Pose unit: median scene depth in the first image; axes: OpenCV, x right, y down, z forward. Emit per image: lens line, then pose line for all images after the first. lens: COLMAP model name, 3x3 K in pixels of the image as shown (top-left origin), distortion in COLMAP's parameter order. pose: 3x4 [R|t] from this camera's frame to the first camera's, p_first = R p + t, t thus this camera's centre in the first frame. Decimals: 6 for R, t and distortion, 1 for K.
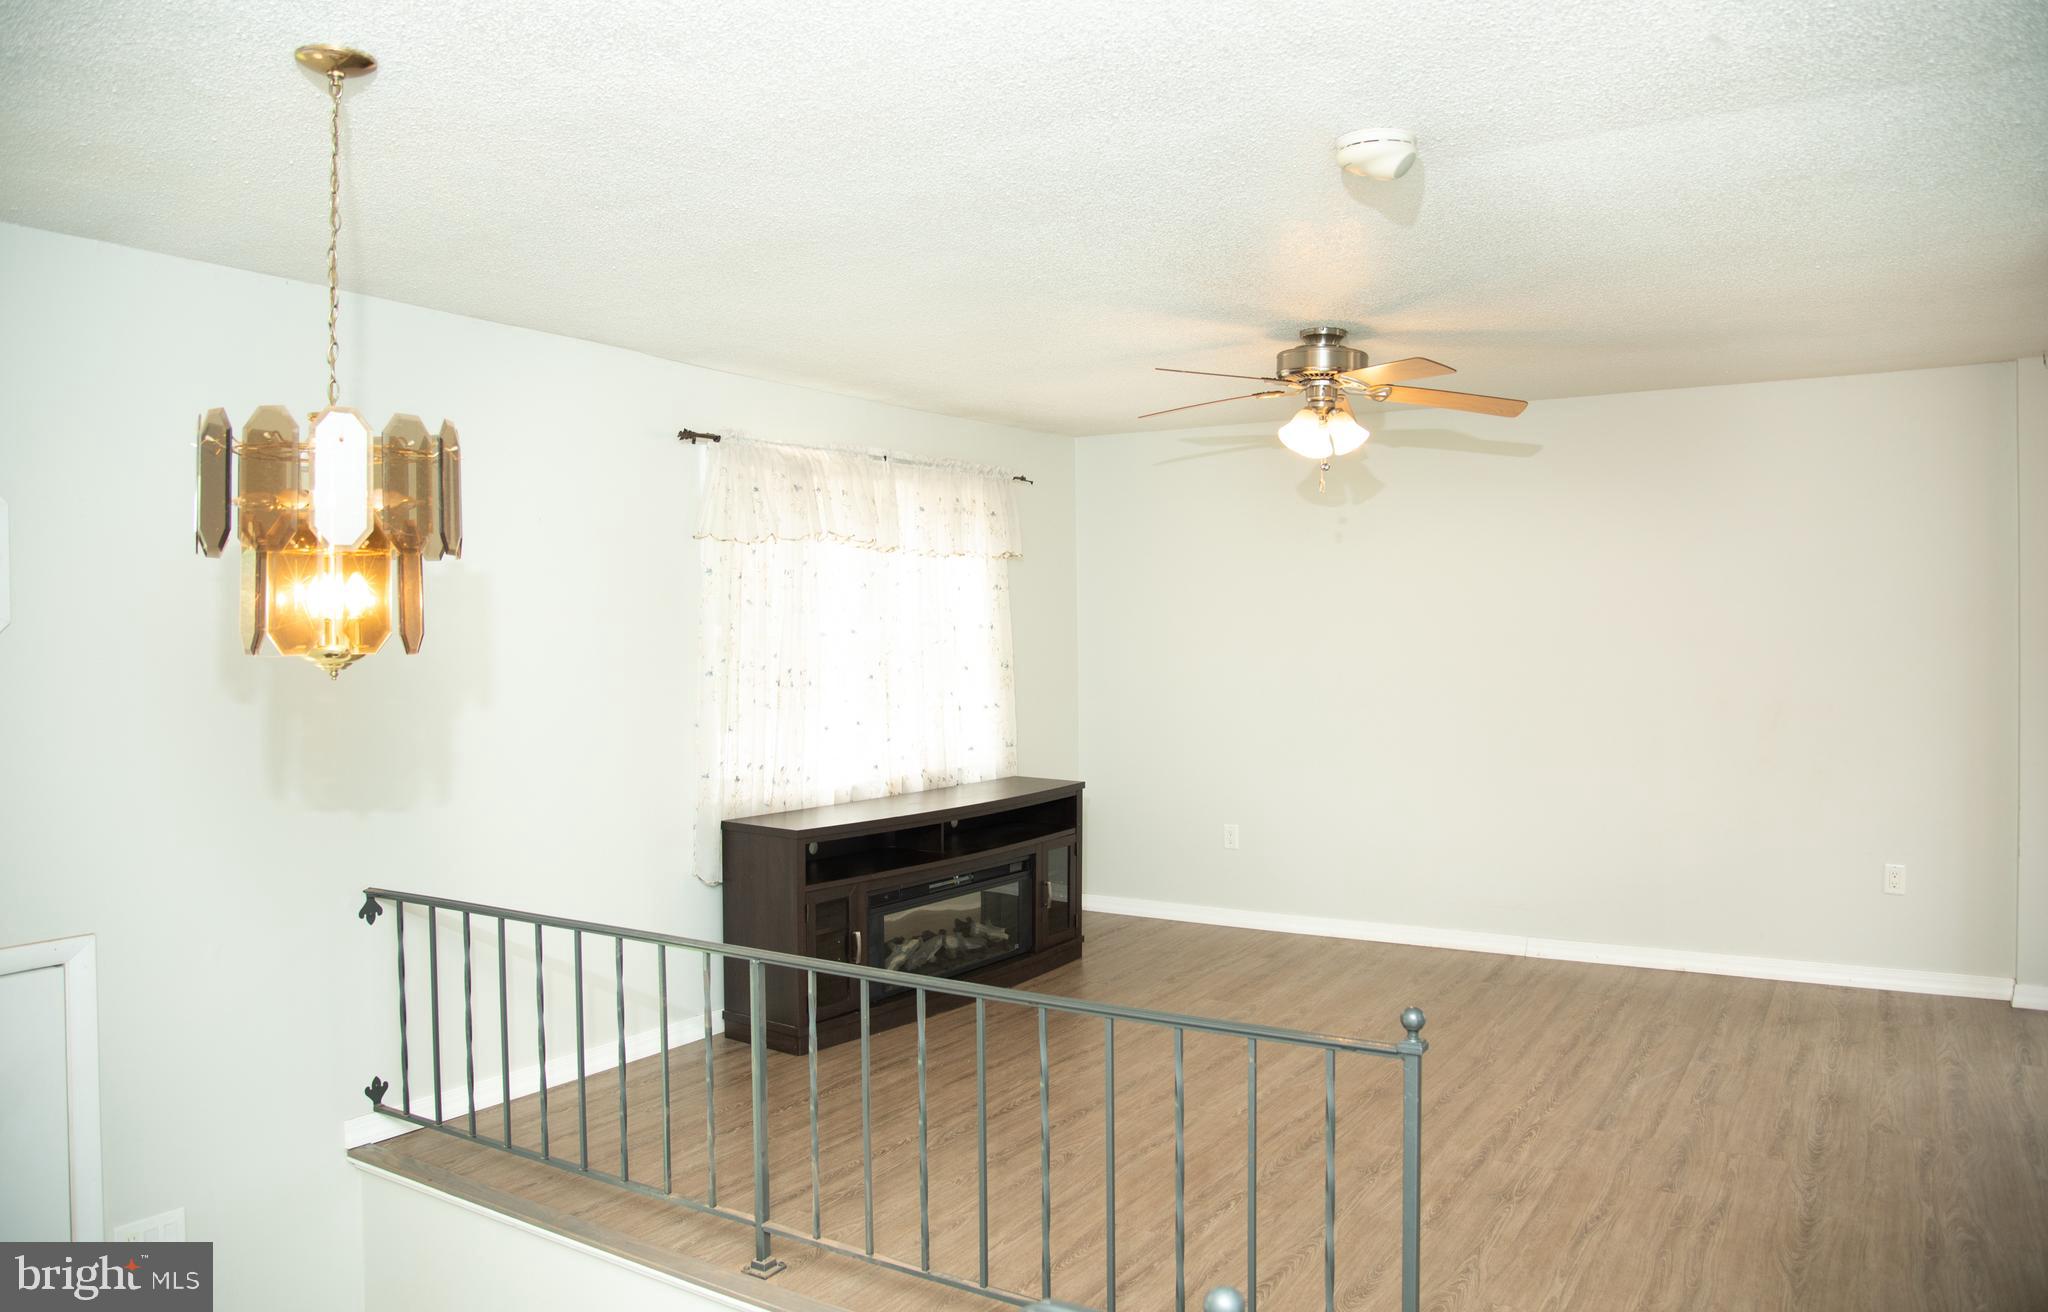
lens RADIAL K [[1444.2, 0, 1024.0], [0, 1444.2, 656.0], [0, 0, 1]] dist [-0.107318, 0.001082]
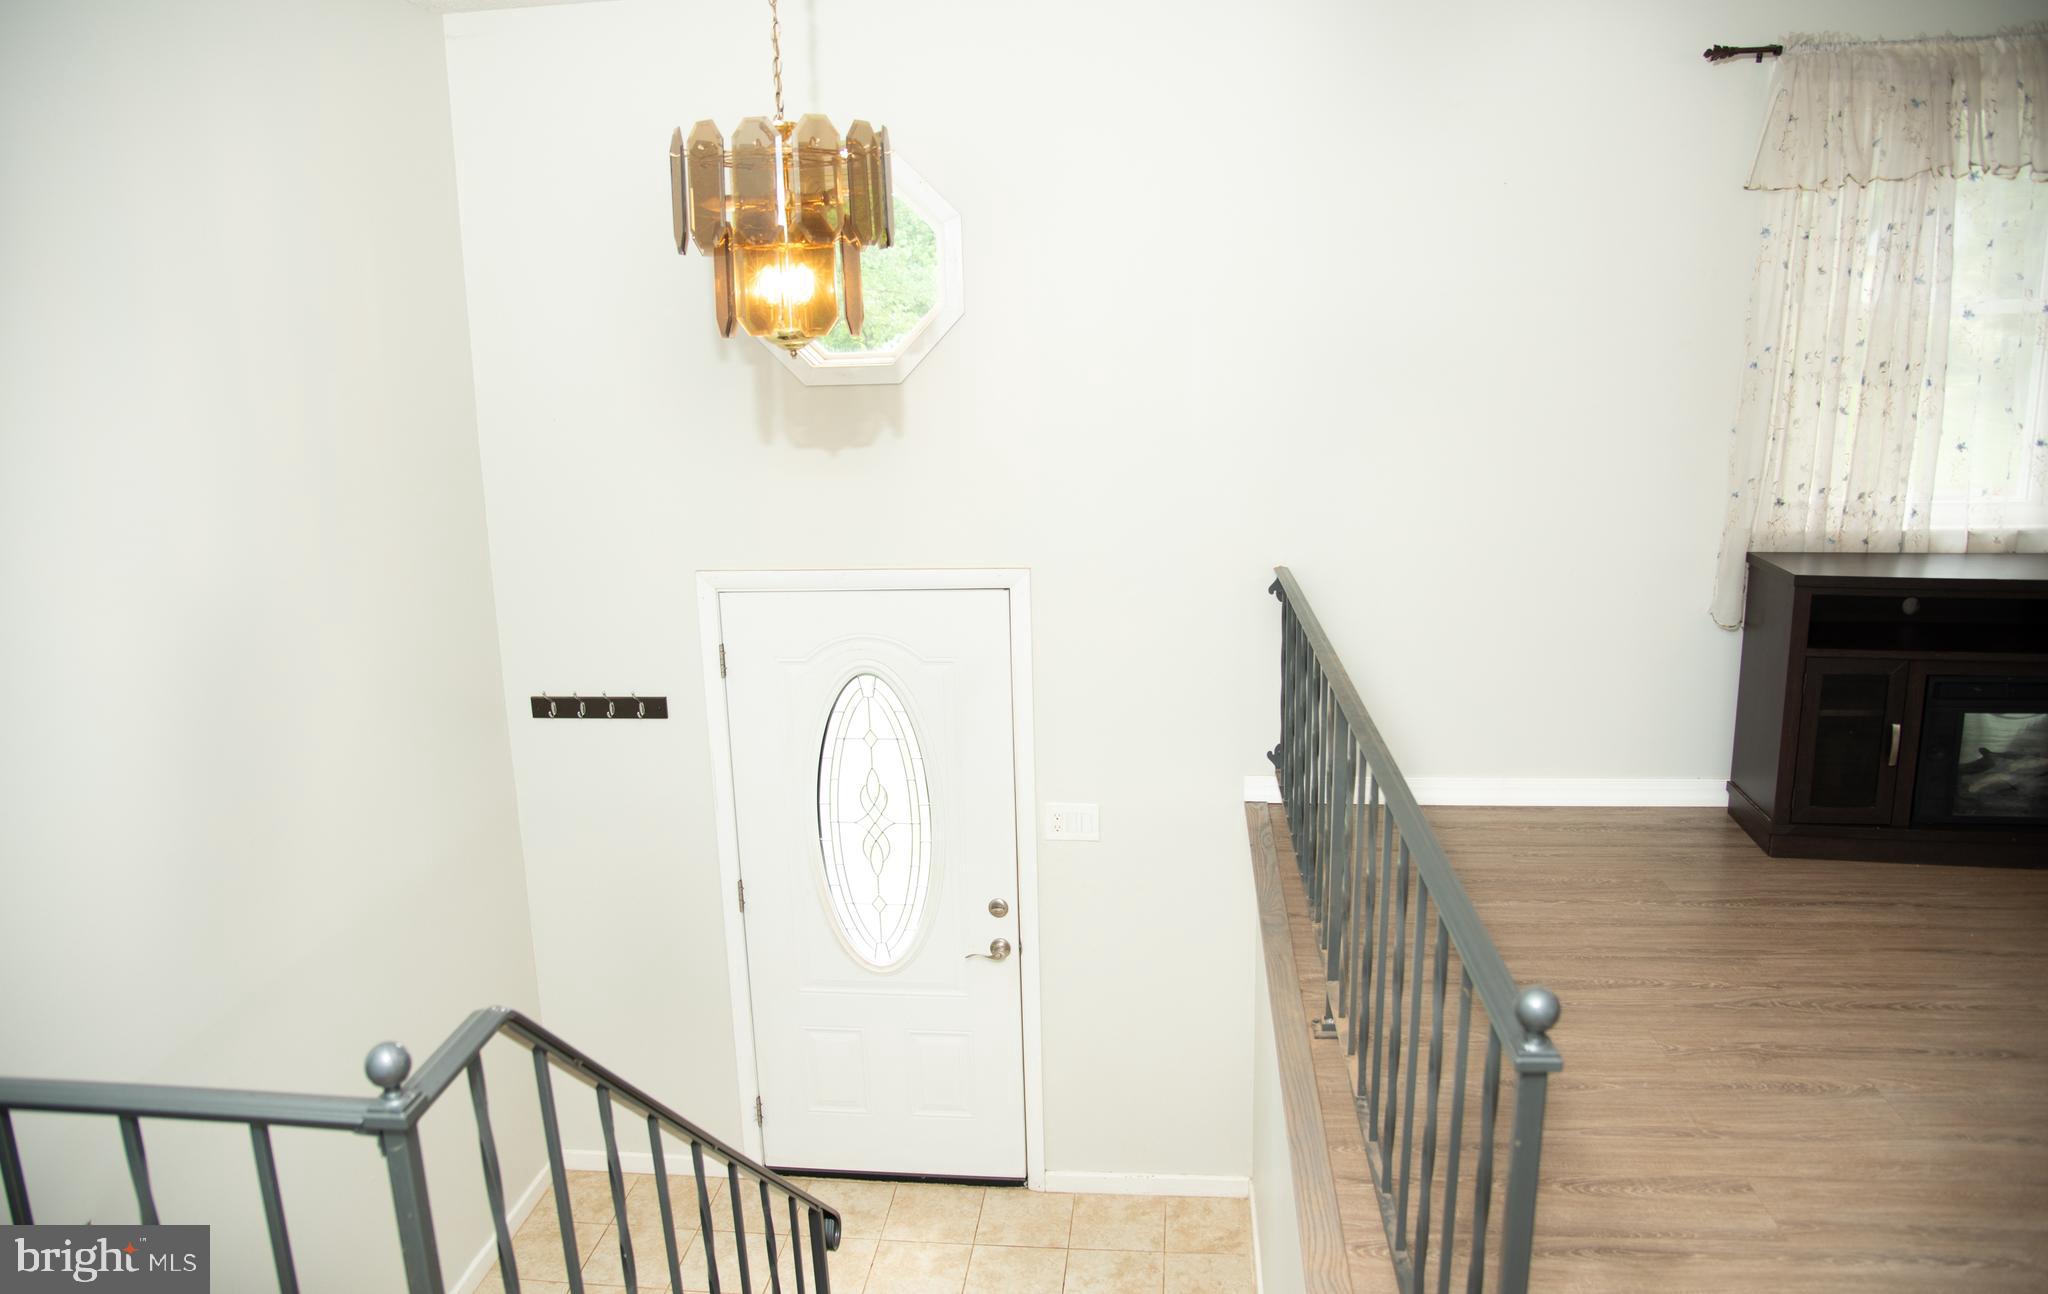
lens RADIAL K [[1420.0, 0, 1024.0], [0, 1420.0, 647.0], [0, 0, 1]] dist [-0.037536, 0.003022]
pose [[0.451300, 0.186103, -0.872751, 0.632387], [-0.000170, 0.978030, 0.208464, 0.005738], [0.892372, -0.093931, 0.441416, 0.593377]]
